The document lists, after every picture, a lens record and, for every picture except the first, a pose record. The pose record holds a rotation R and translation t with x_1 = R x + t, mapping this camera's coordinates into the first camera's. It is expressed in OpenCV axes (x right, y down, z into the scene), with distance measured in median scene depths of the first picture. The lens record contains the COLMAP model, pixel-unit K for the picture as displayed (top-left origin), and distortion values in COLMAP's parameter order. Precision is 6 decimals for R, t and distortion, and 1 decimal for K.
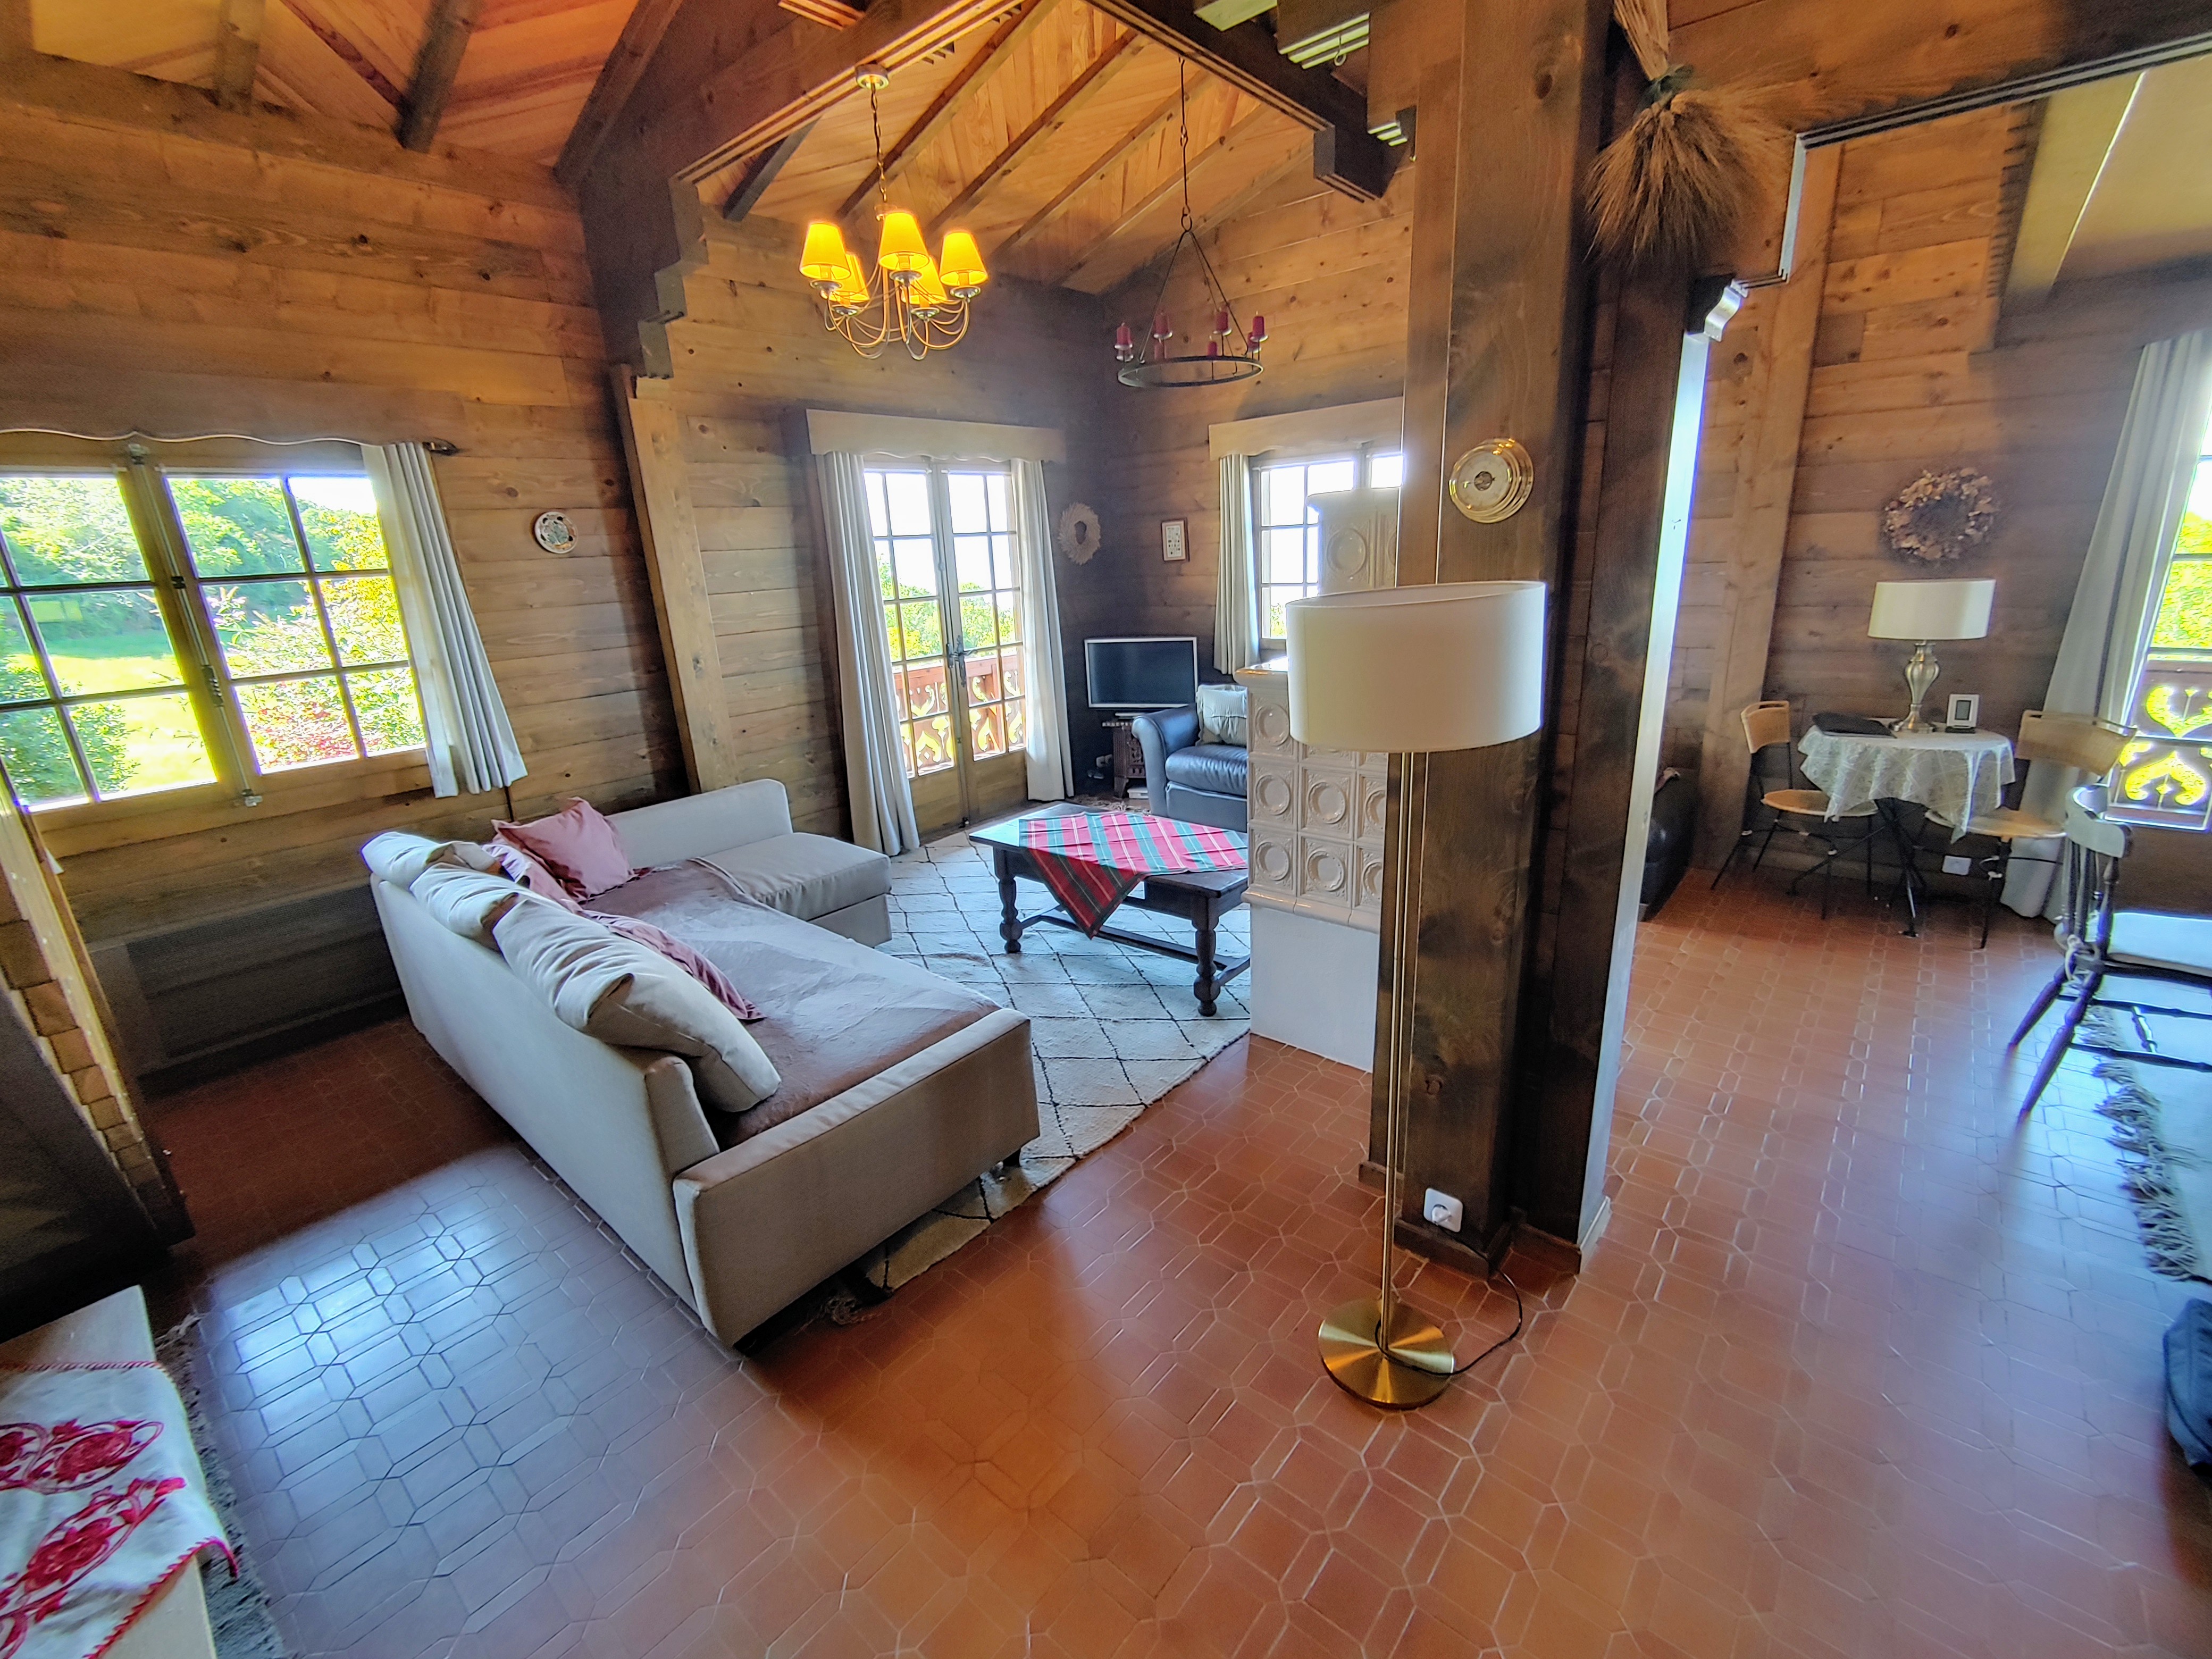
lens RADIAL K [[953.3, 0, 1108.7], [0, 953.3, 833.3], [0, 0, 1]] dist [-0.007960, -0.000134]
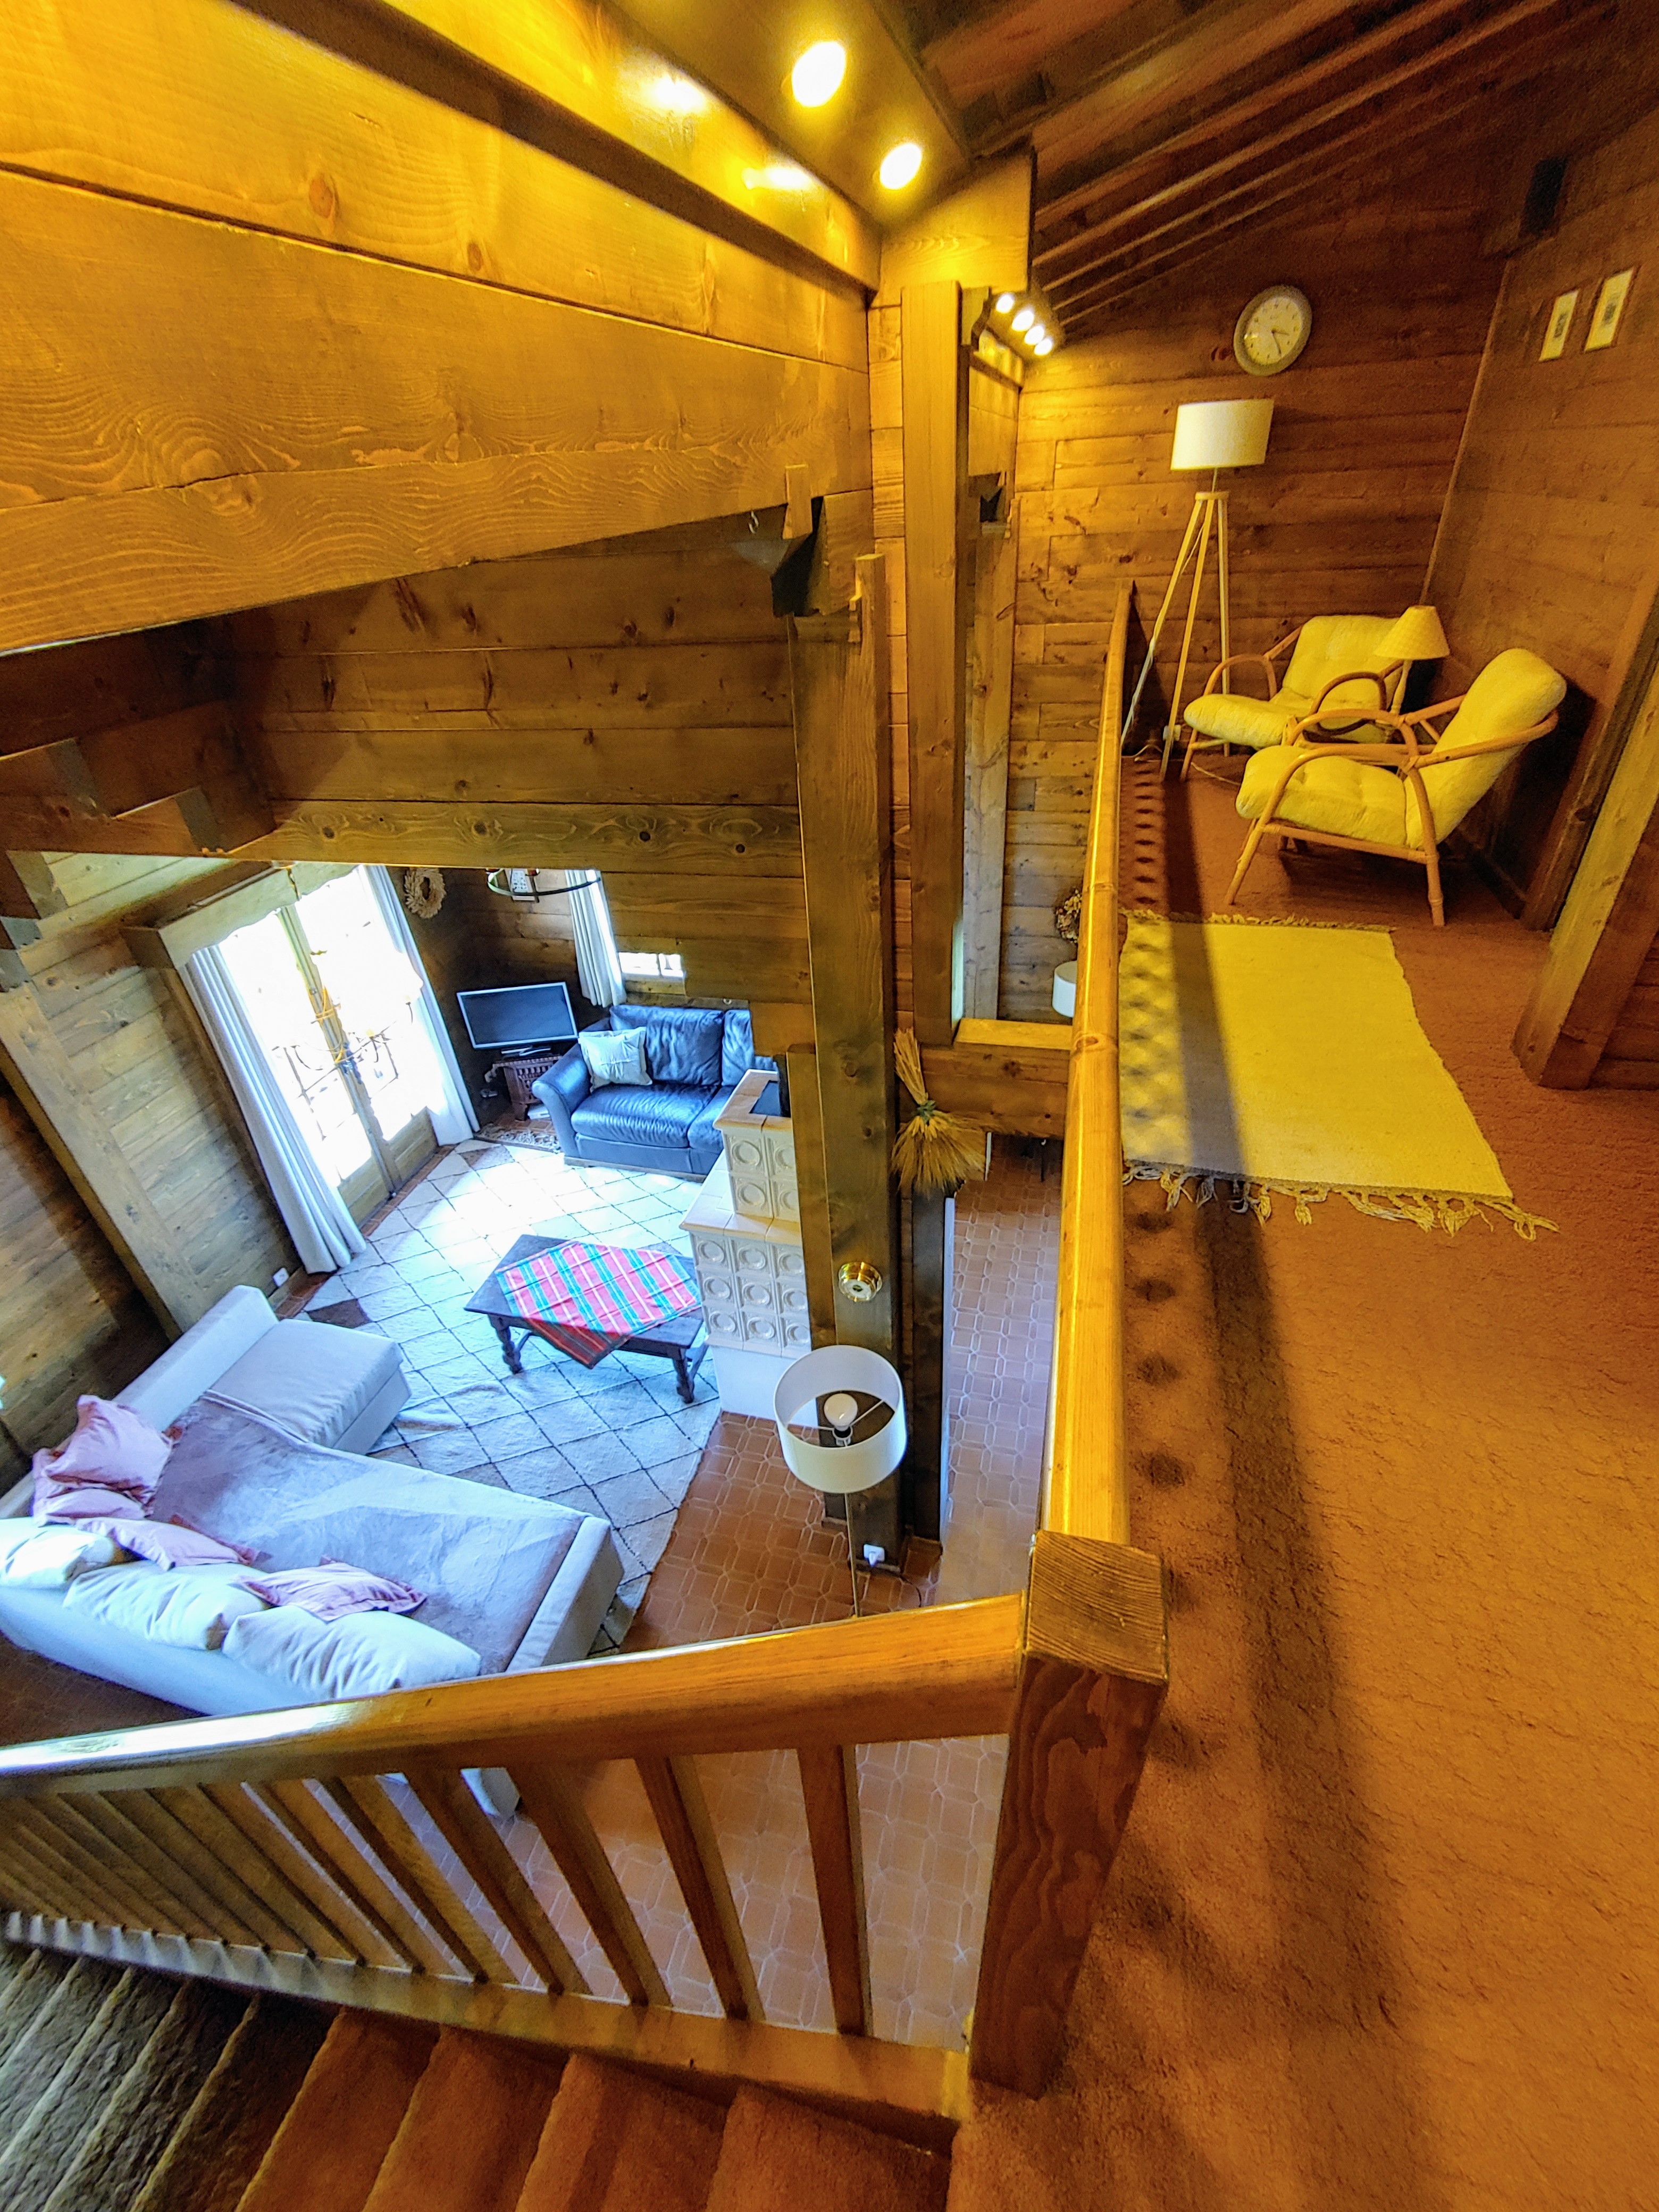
lens RADIAL K [[953.3, 0, 826.0], [0, 953.3, 1102.8], [0, 0, 1]] dist [-0.007960, -0.000134]
pose [[0.903419, -0.237760, 0.356797, -0.091821], [0.138898, 0.949579, 0.281082, -0.491989], [-0.405637, -0.204377, 0.890892, -0.213247]]
